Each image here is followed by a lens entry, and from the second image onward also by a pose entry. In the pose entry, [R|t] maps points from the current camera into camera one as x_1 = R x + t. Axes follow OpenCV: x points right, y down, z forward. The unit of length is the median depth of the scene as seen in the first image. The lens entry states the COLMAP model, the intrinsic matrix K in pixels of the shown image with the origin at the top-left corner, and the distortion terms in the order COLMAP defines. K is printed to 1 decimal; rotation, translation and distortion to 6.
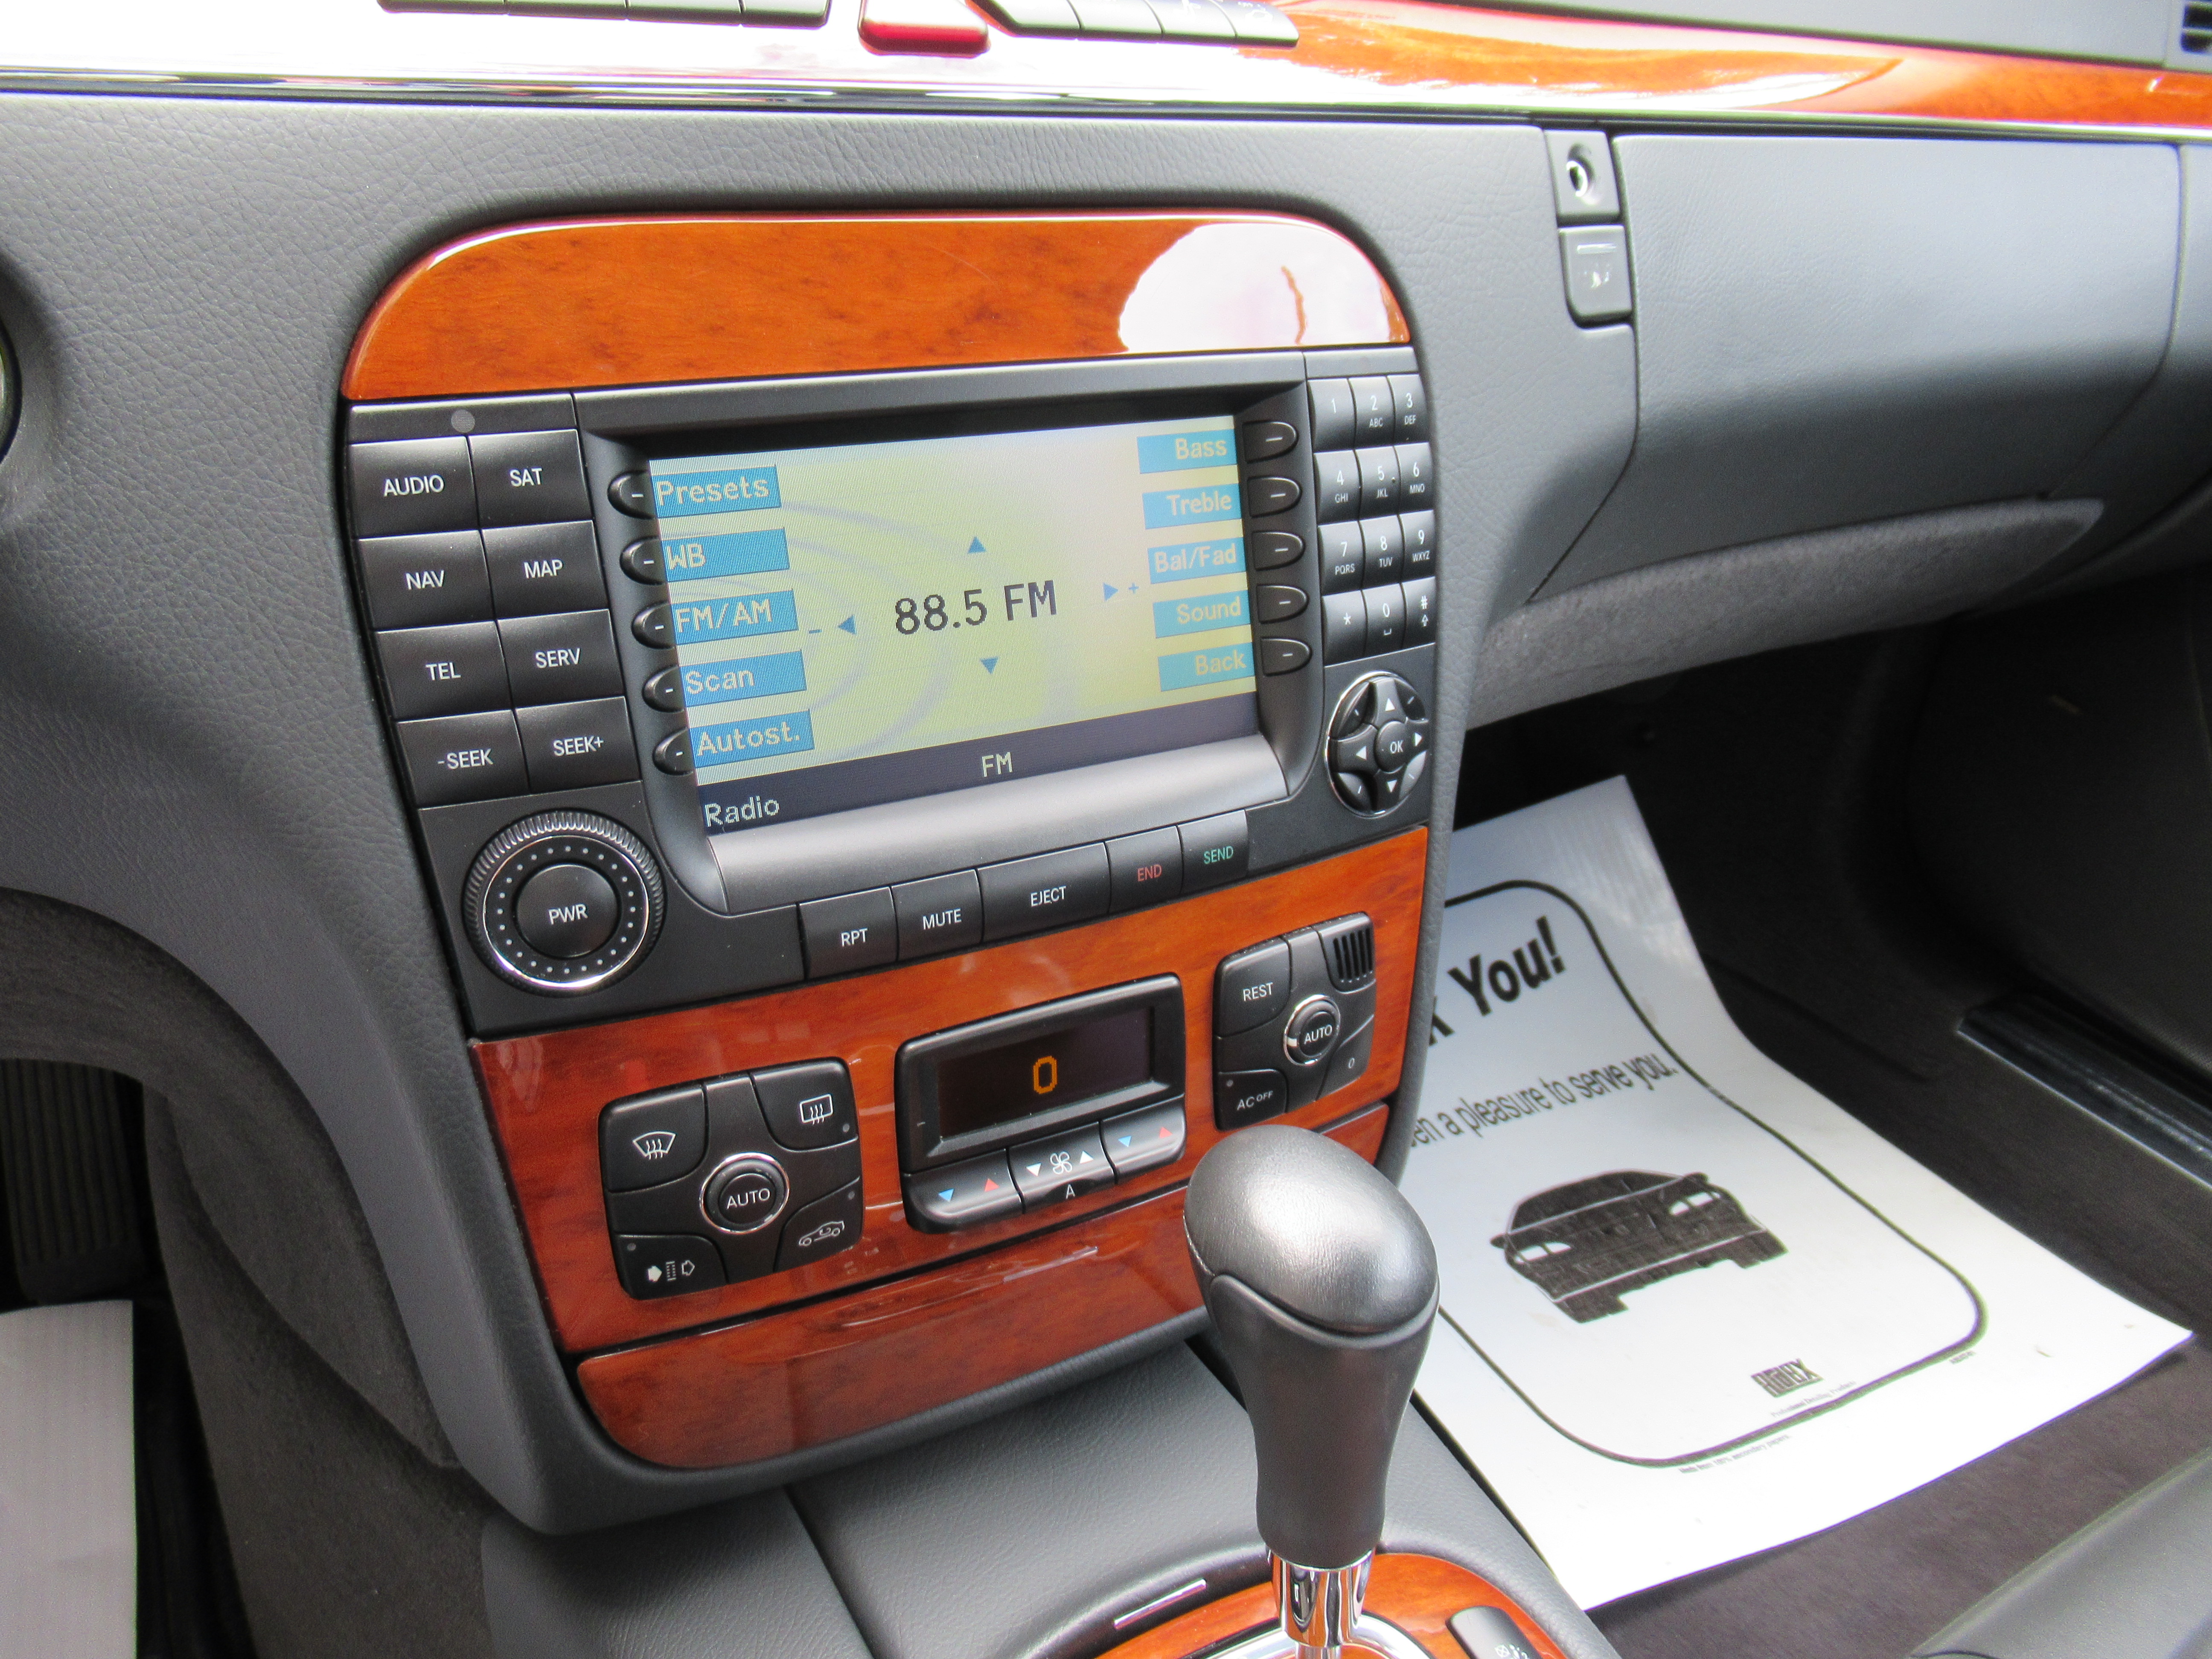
lens RADIAL K [[1629.4, 0, 1104.1], [0, 1629.4, 827.3], [0, 0, 1]] dist [-0.002623, 0.009416]
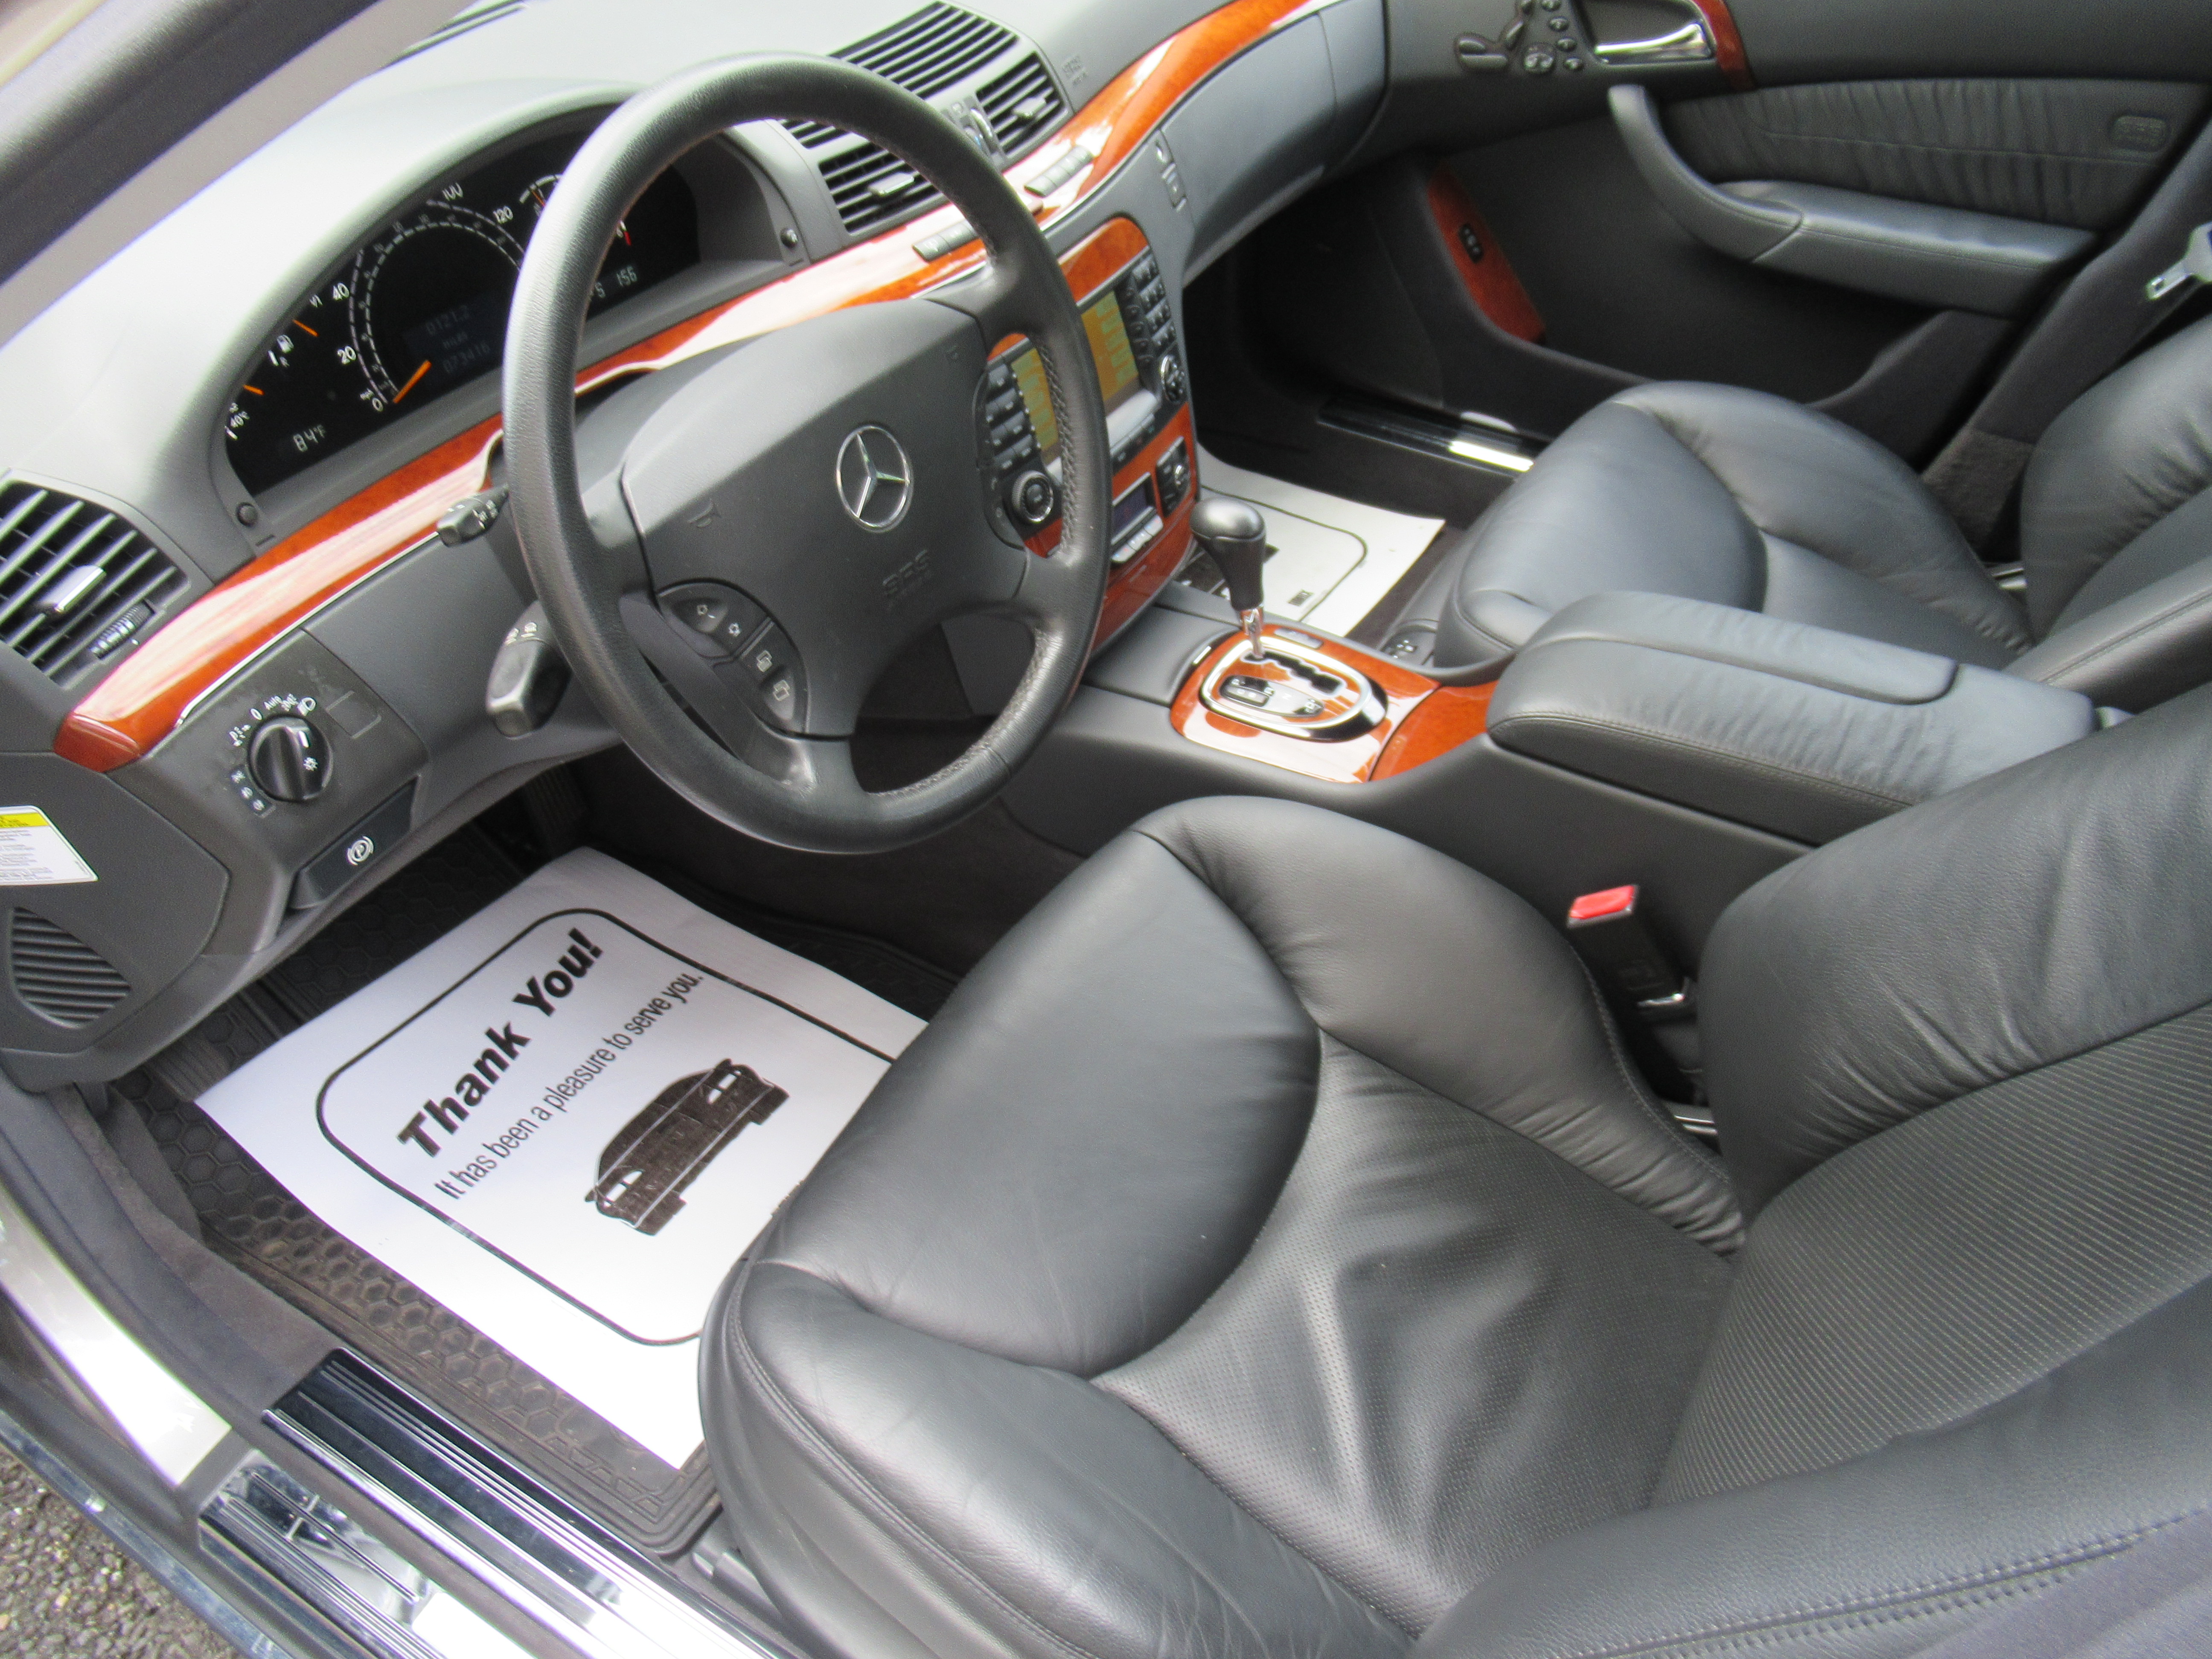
lens RADIAL K [[1629.4, 0, 1103.6], [0, 1629.4, 824.2], [0, 0, 1]] dist [-0.002623, 0.009416]
pose [[0.871349, -0.384160, 0.305242, -1.376520], [0.290622, 0.905311, 0.309759, -0.320809], [-0.395336, -0.181198, 0.900487, -2.117037]]
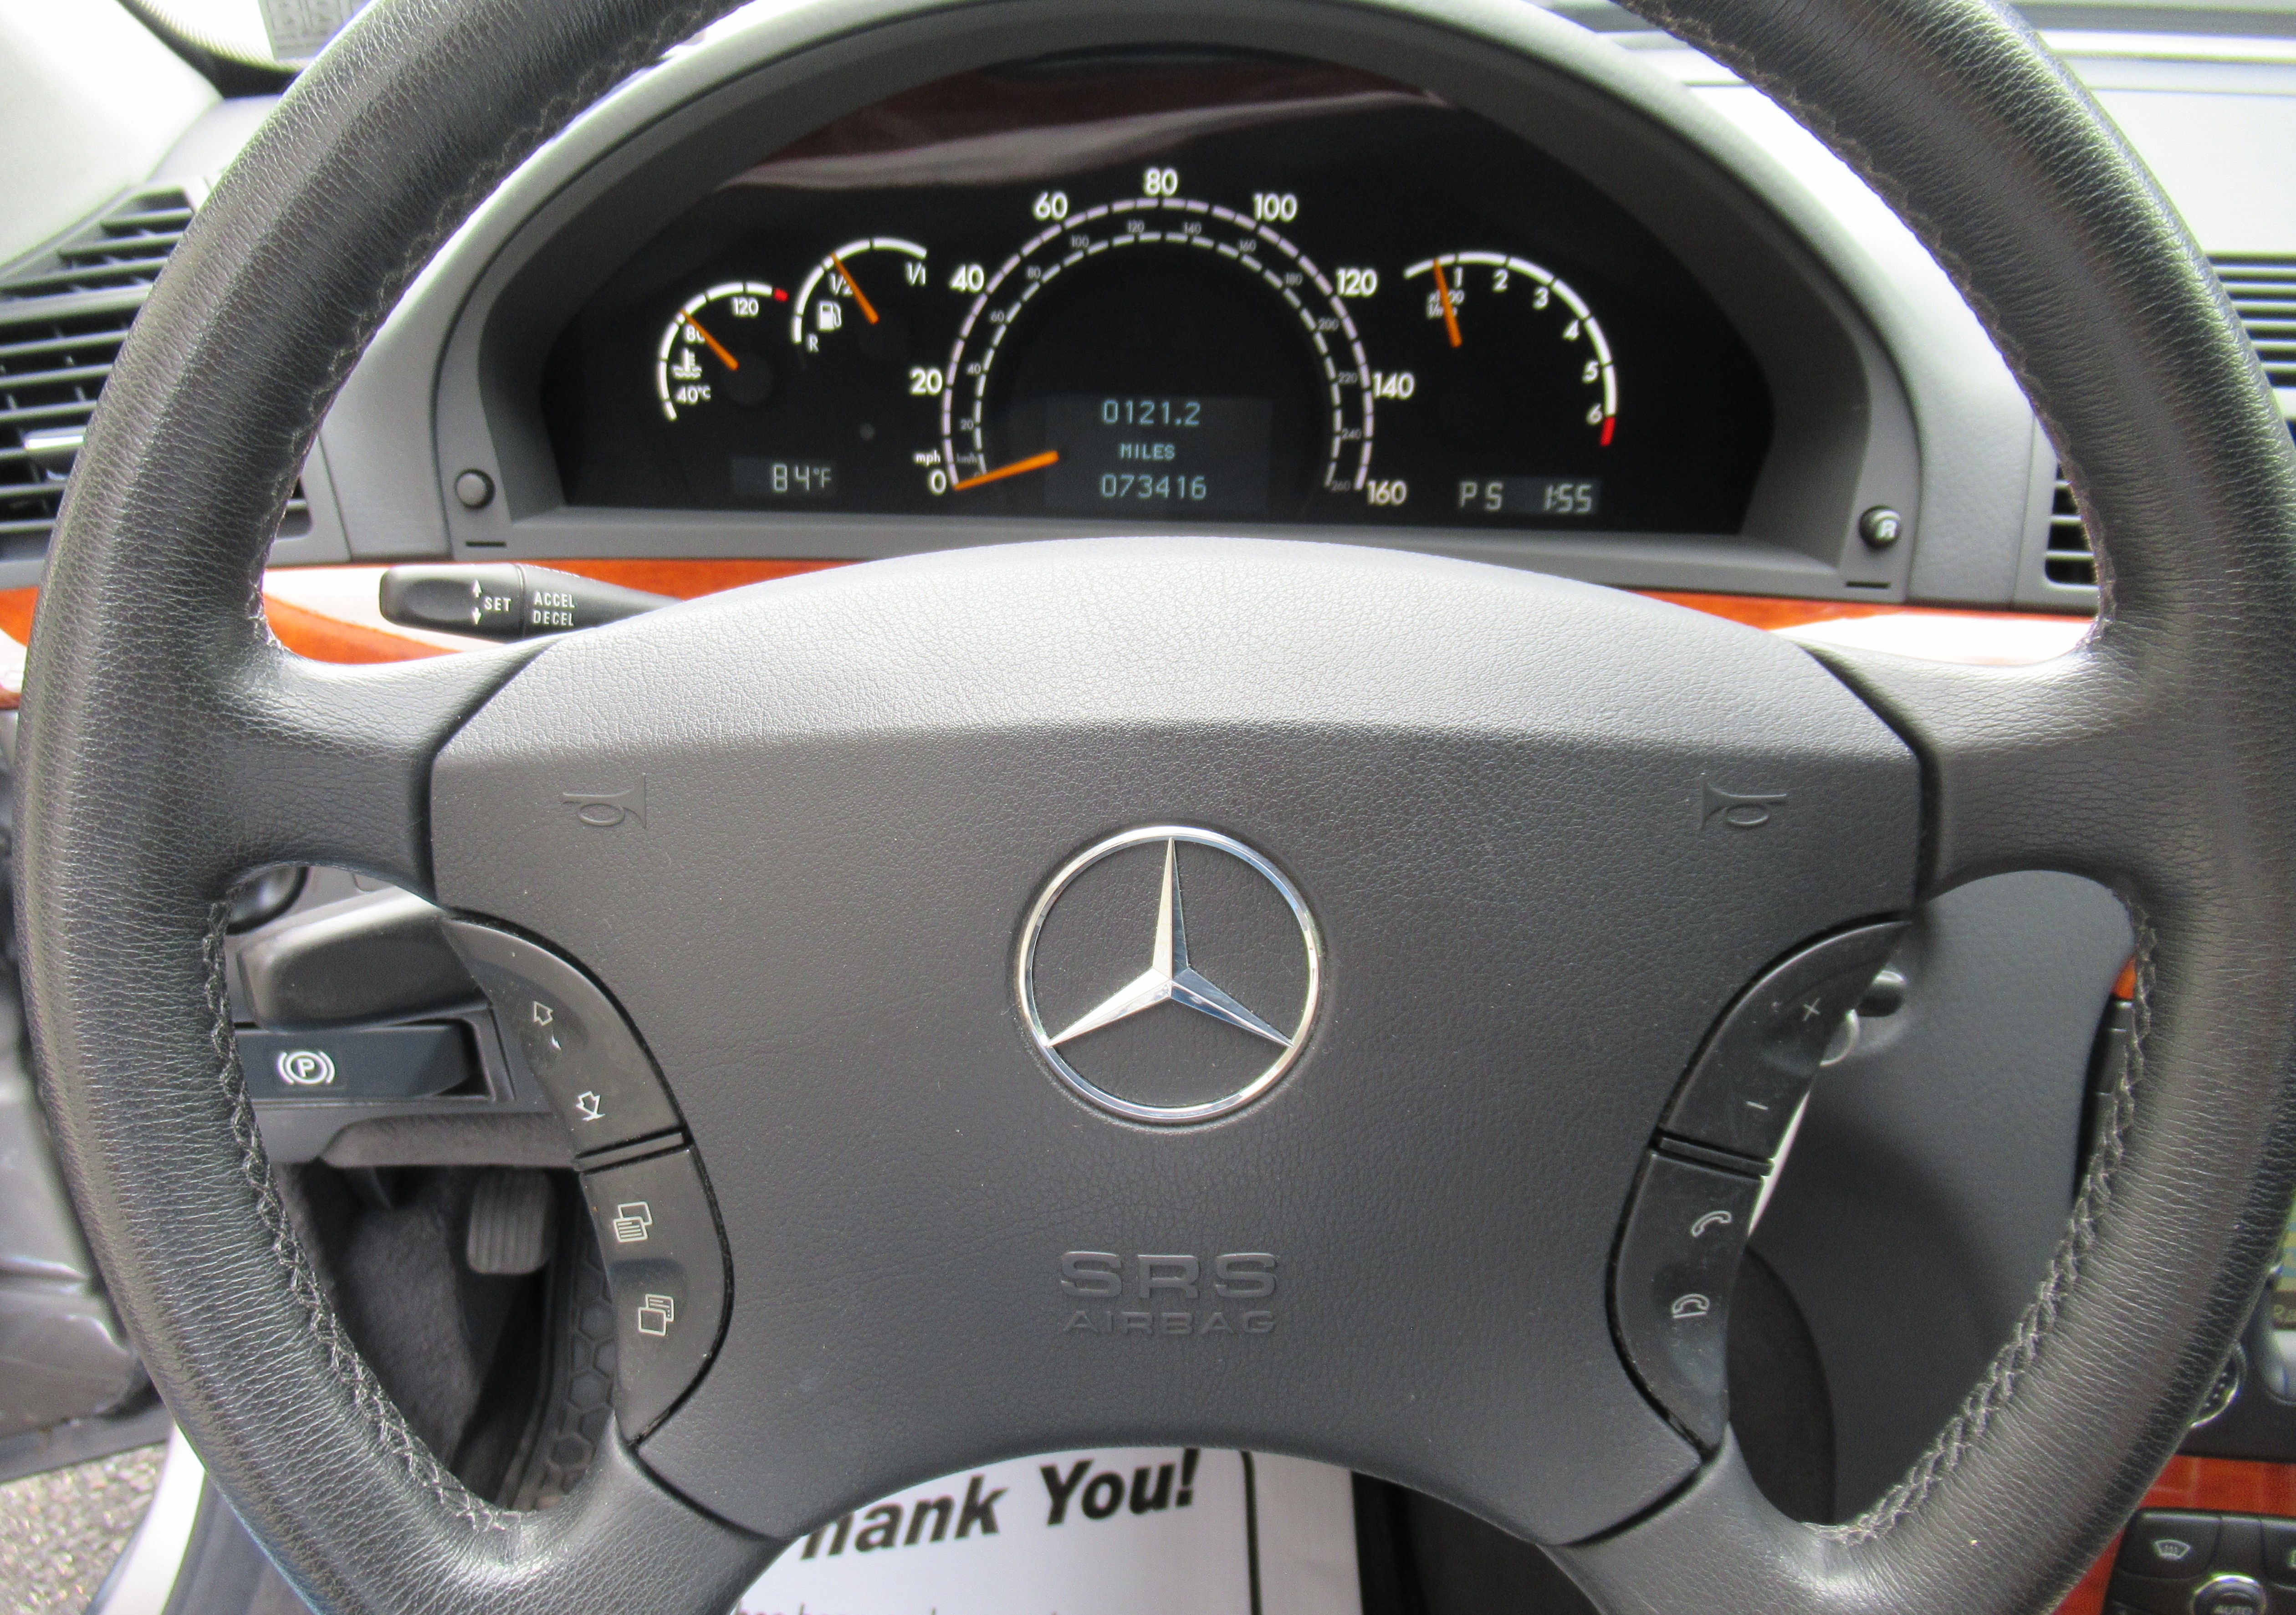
lens RADIAL K [[1739.1, 0, 1123.3], [0, 1739.1, 900.2], [0, 0, 1]] dist [0.001248, -0.017554]
pose [[0.873142, 0.200781, -0.444196, -0.462301], [-0.189955, 0.979345, 0.069286, -0.233441], [0.448933, 0.023881, 0.893246, -0.582993]]
